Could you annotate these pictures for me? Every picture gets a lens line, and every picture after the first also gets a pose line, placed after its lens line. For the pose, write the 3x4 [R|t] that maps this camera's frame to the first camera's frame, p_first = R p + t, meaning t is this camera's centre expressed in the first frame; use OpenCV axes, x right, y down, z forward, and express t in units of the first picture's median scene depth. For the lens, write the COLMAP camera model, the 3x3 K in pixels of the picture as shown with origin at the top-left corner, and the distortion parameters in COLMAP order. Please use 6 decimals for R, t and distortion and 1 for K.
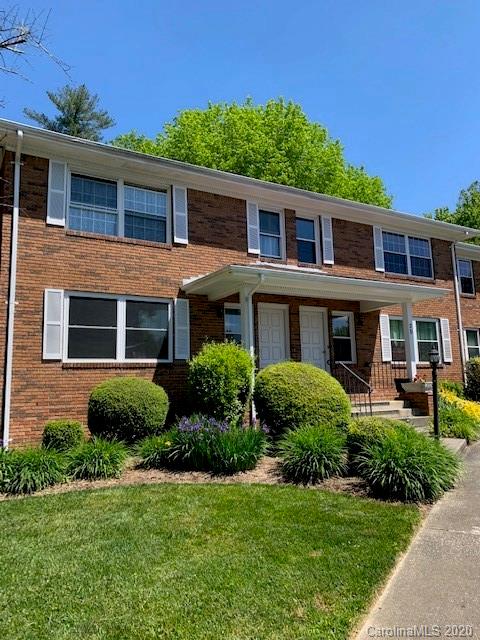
lens RADIAL K [[475.6, 0, 240.0], [0, 475.6, 320.0], [0, 0, 1]] dist [0.006905, -0.002497]
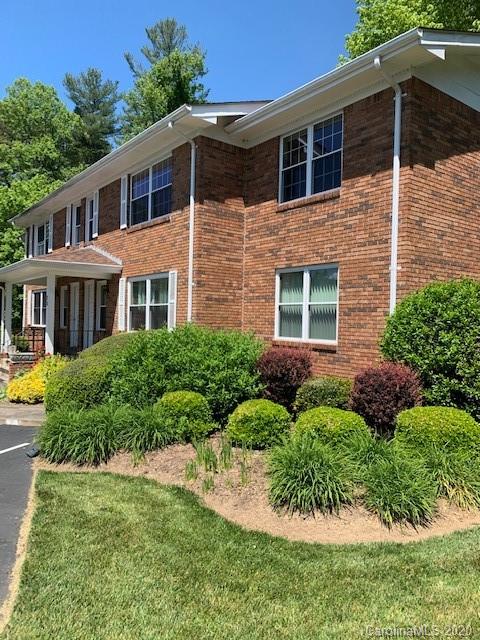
lens RADIAL K [[475.6, 0, 240.0], [0, 475.6, 320.0], [0, 0, 1]] dist [0.006905, -0.002497]
pose [[0.101639, 0.006429, -0.994801, 1.131565], [0.056600, 0.998322, 0.012235, 0.064347], [0.993210, -0.057549, 0.101105, 1.059737]]
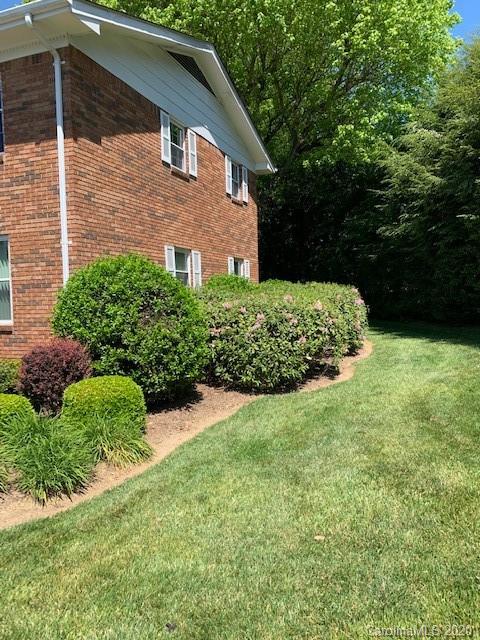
lens RADIAL K [[475.6, 0, 240.0], [0, 475.6, 320.0], [0, 0, 1]] dist [0.006905, -0.002497]
pose [[0.625054, 0.029182, -0.780036, 1.148788], [0.086006, 0.990642, 0.105979, 0.067952], [0.775829, -0.133330, 0.616695, 1.099734]]
